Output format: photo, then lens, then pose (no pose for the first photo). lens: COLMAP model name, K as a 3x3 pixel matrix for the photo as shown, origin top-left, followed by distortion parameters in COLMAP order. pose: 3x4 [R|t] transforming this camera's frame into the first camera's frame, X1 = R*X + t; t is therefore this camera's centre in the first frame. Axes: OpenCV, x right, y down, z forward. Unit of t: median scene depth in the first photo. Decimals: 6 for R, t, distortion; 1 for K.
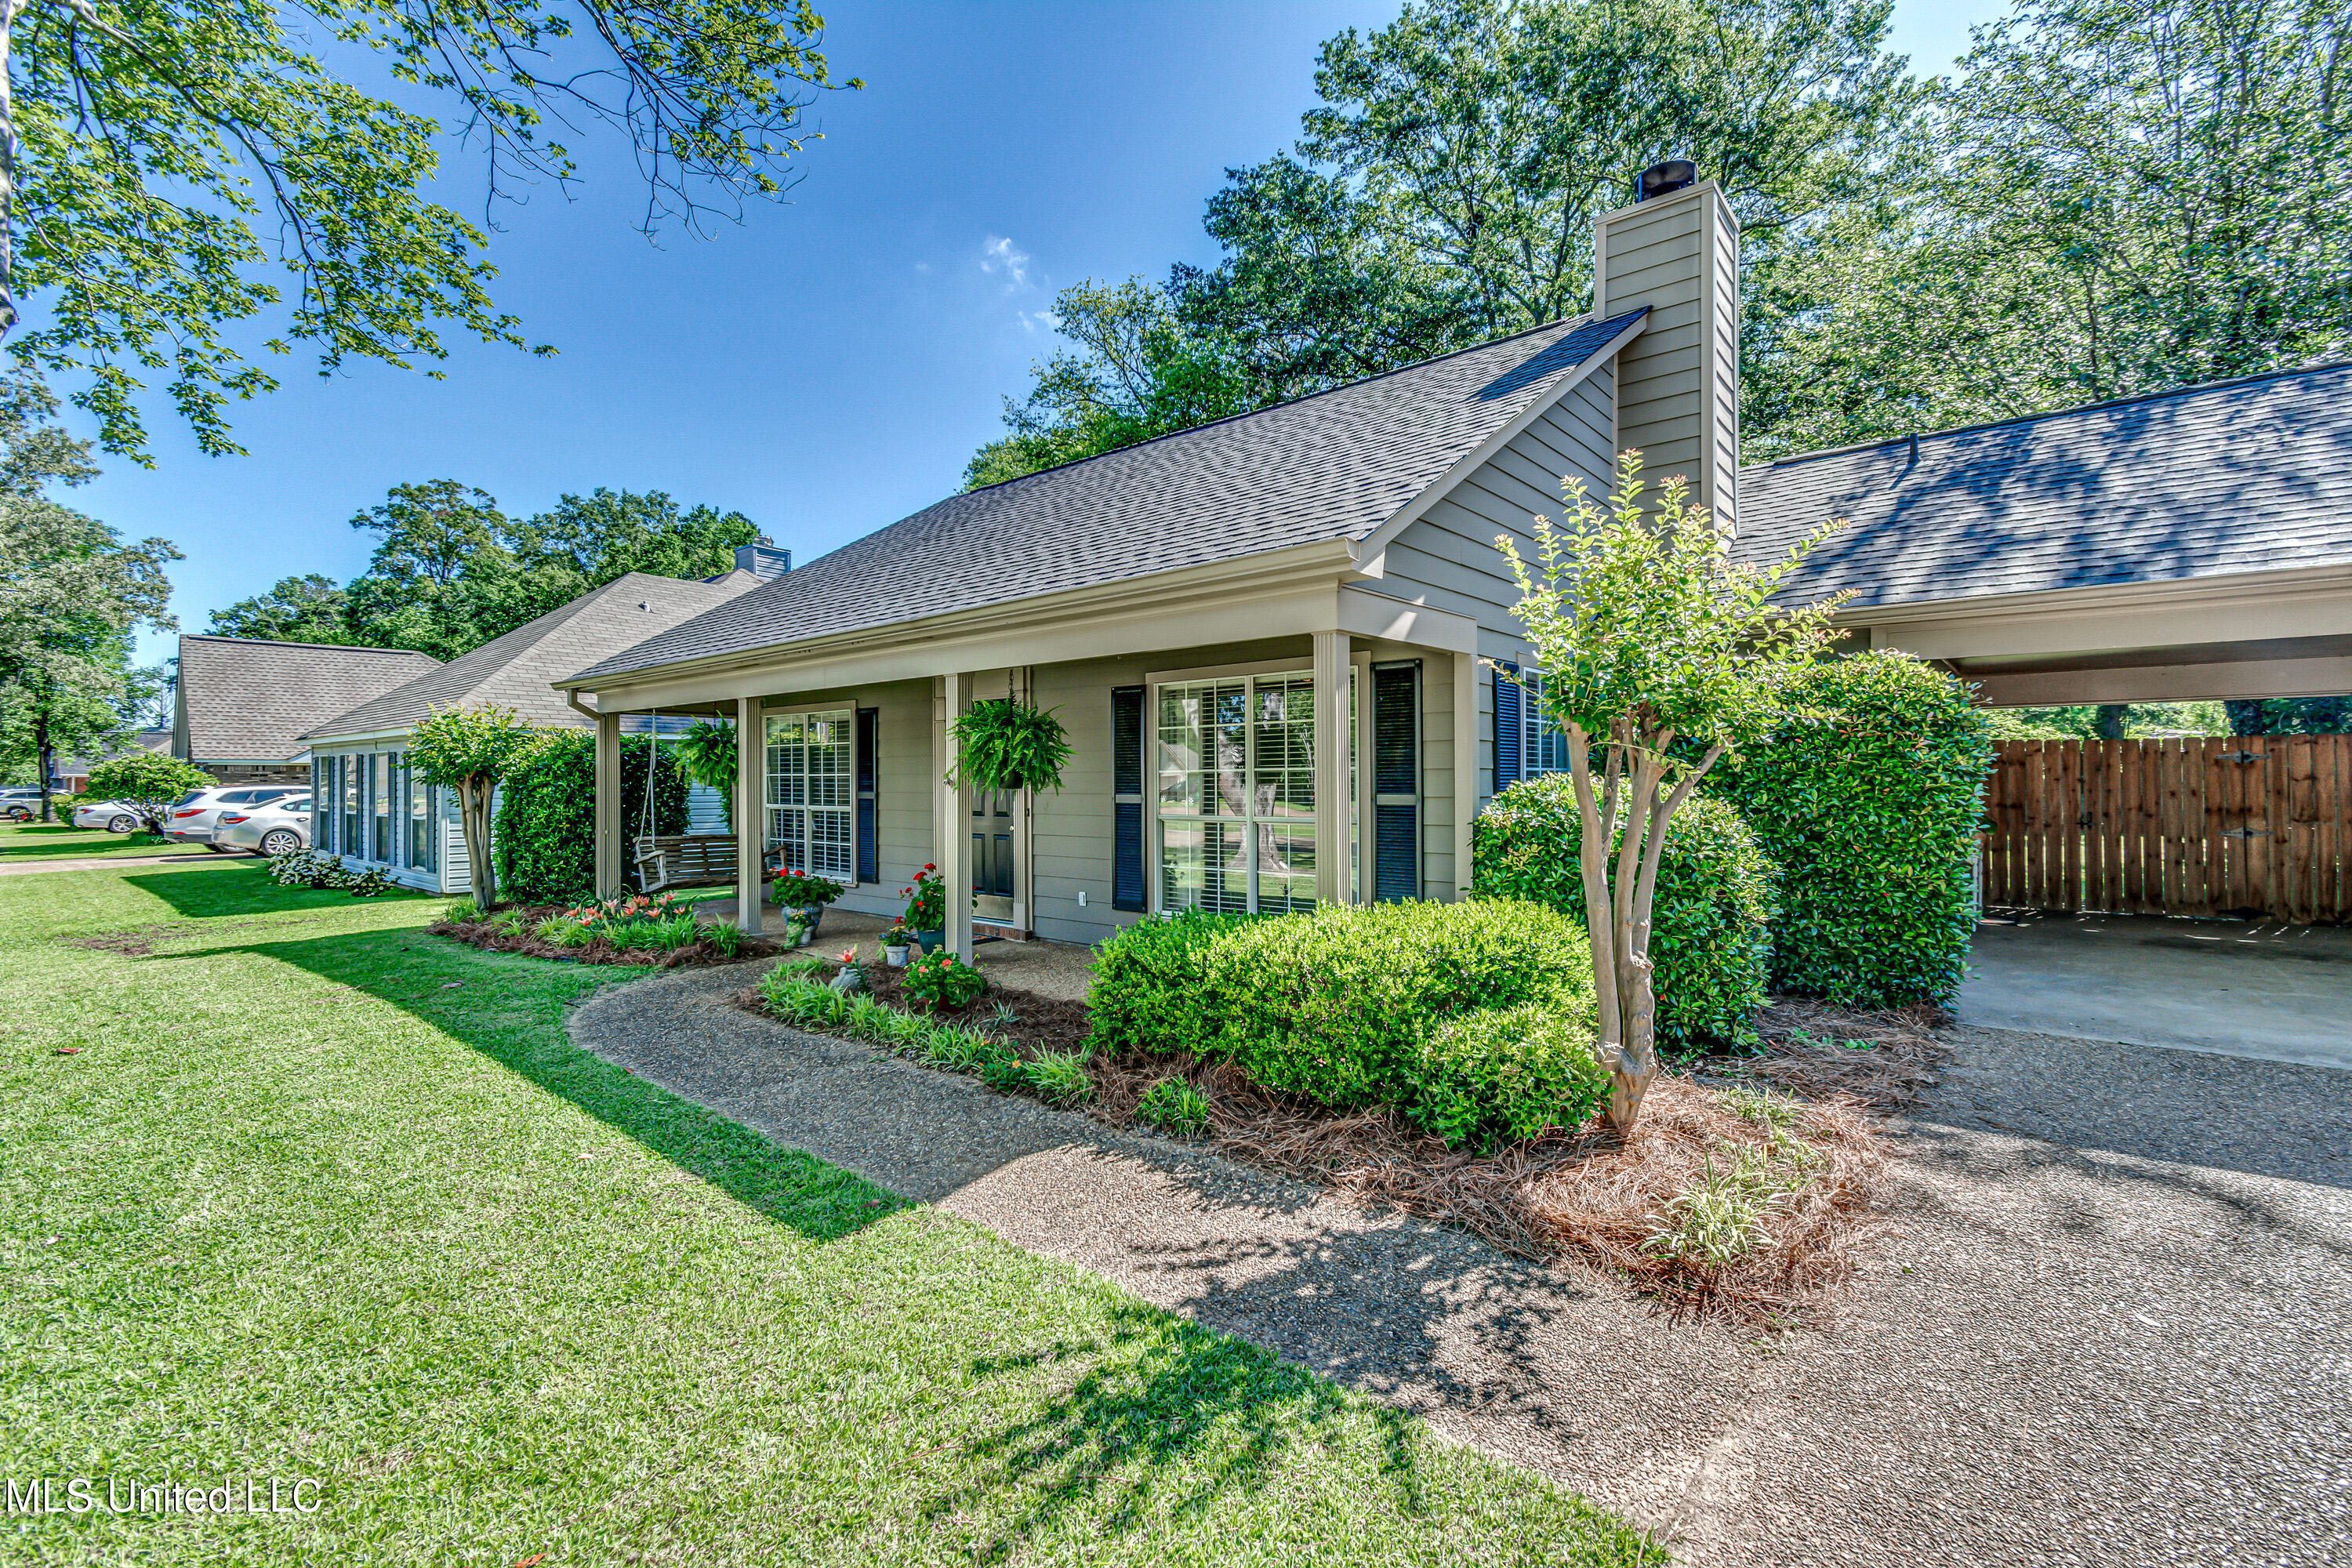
lens RADIAL K [[1042.9, 0, 1179.2], [0, 1042.9, 755.5], [0, 0, 1]] dist [0.000551, -0.000199]
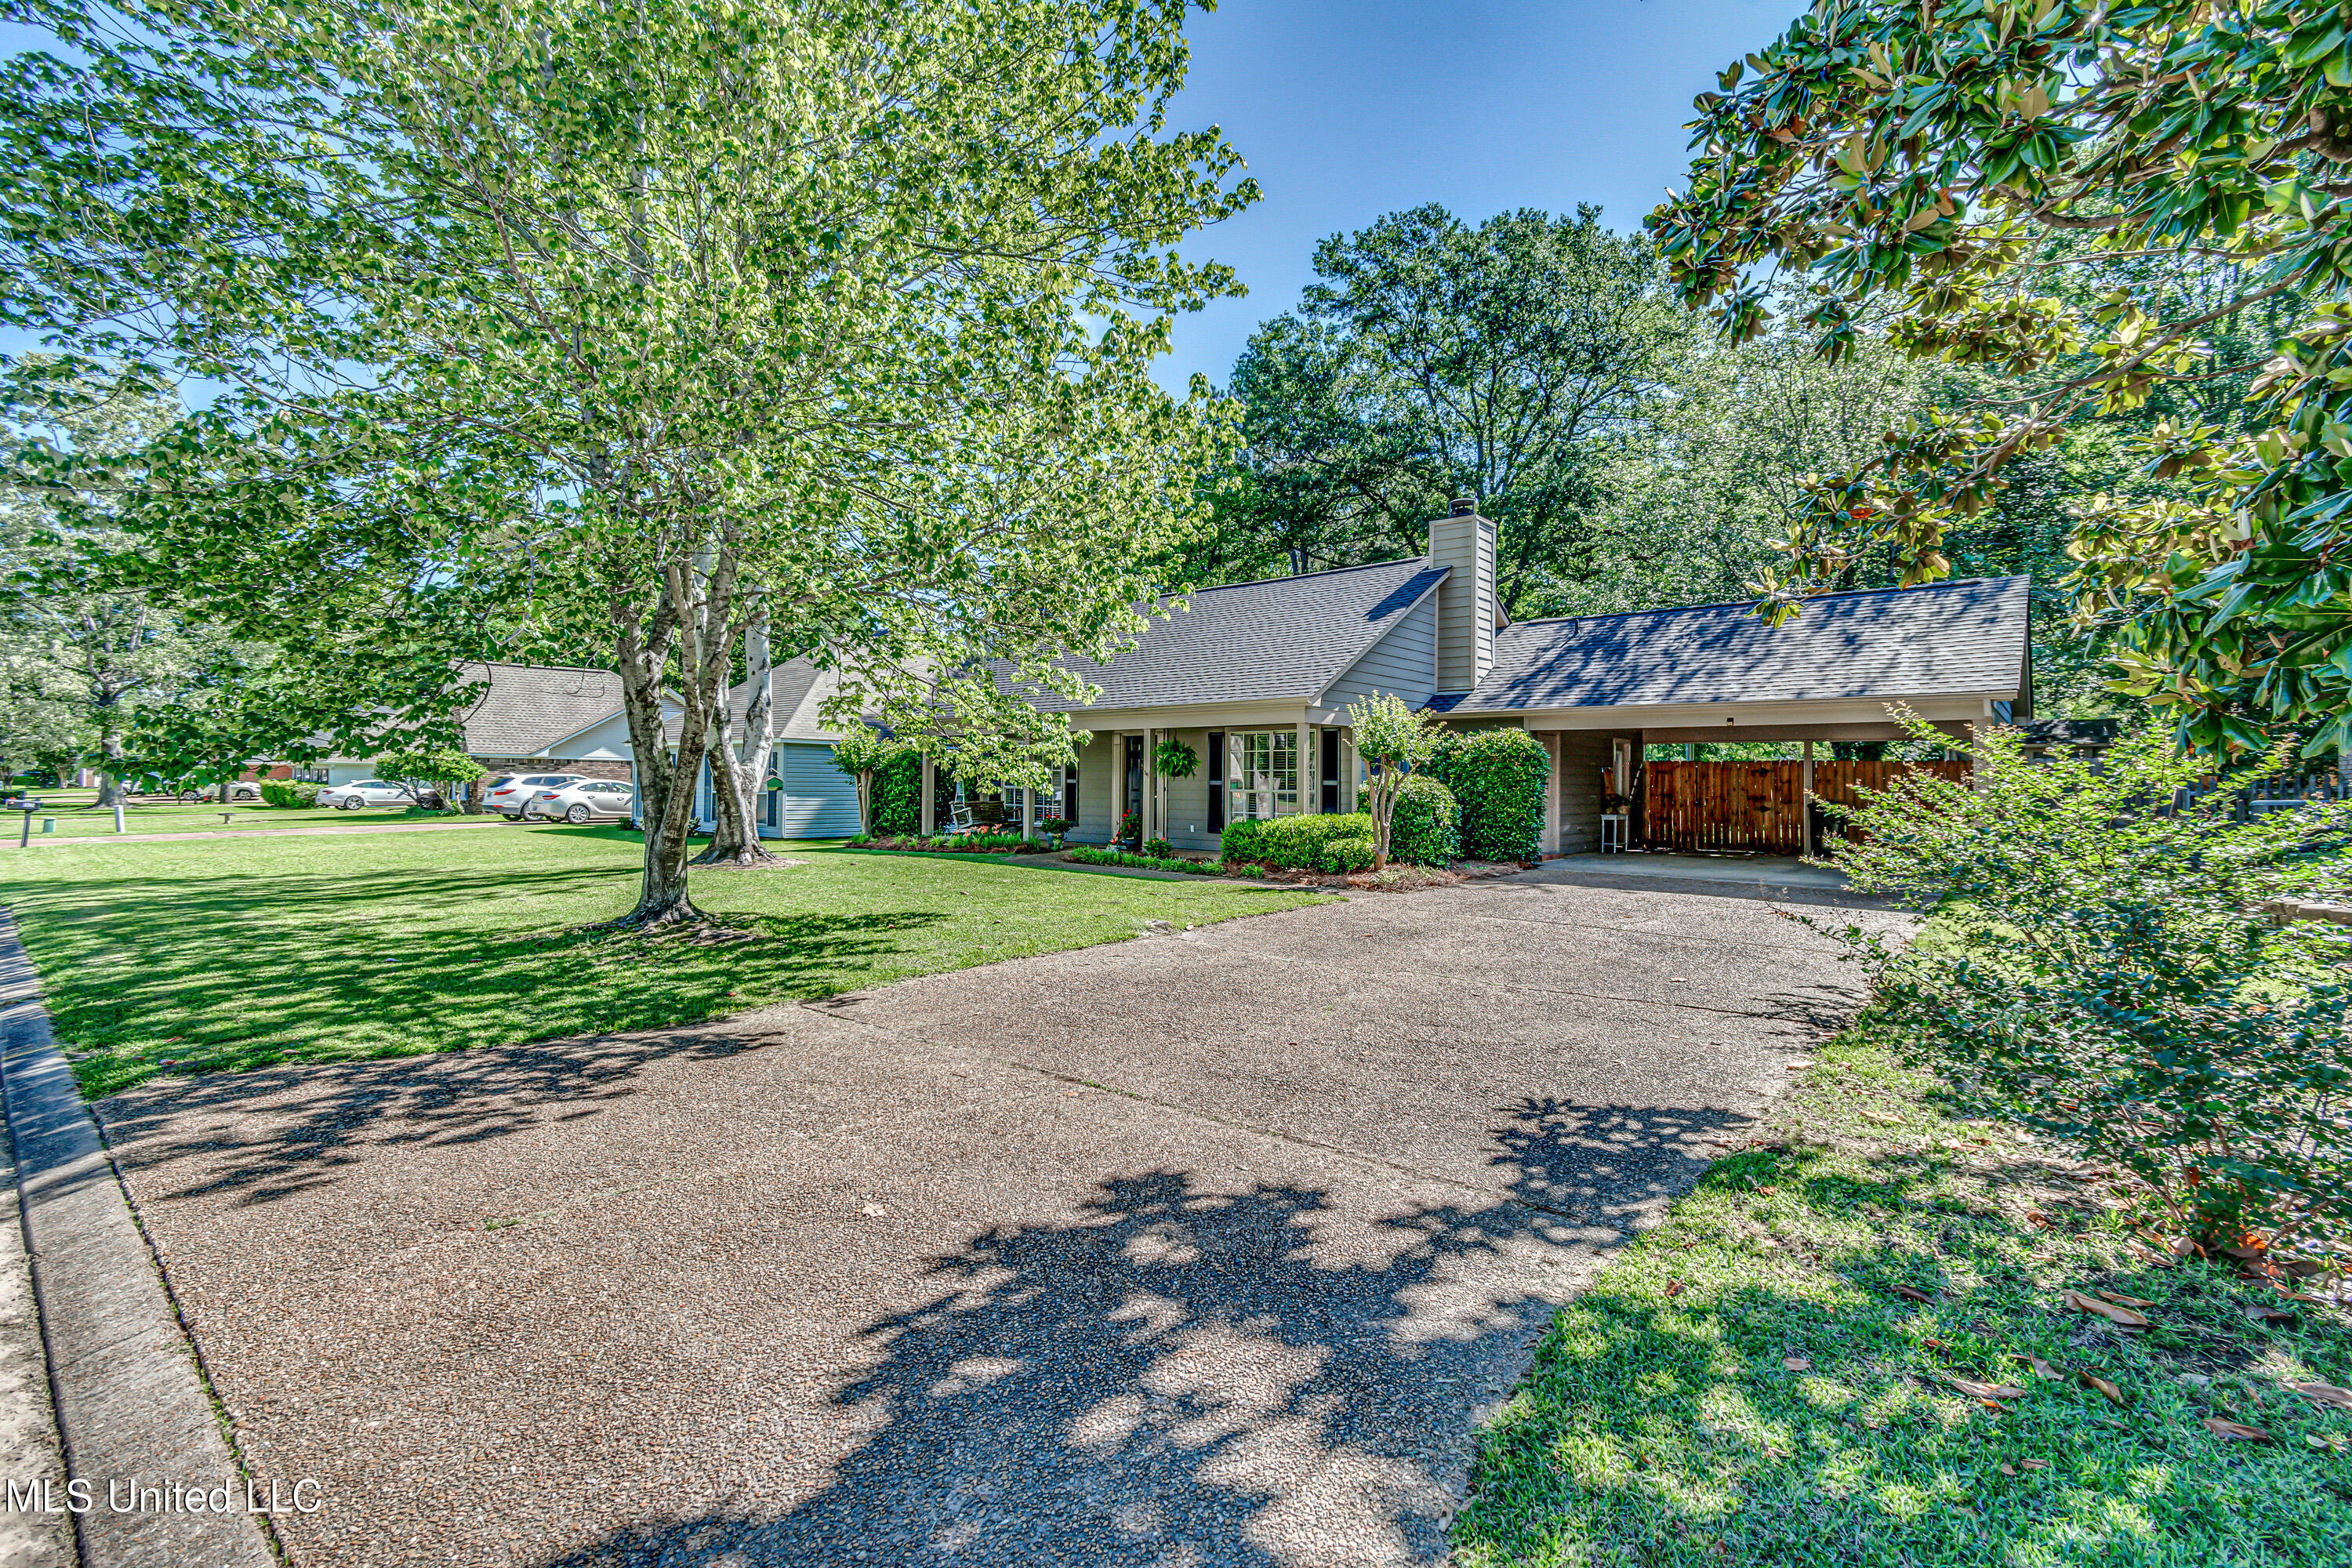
lens RADIAL K [[1042.9, 0, 1179.2], [0, 1042.9, 755.5], [0, 0, 1]] dist [0.000551, -0.000199]
pose [[0.999921, 0.012391, 0.002080, -0.132935], [-0.012391, 0.999923, -0.000124, -0.015708], [-0.002081, 0.000098, 0.999998, -1.243993]]
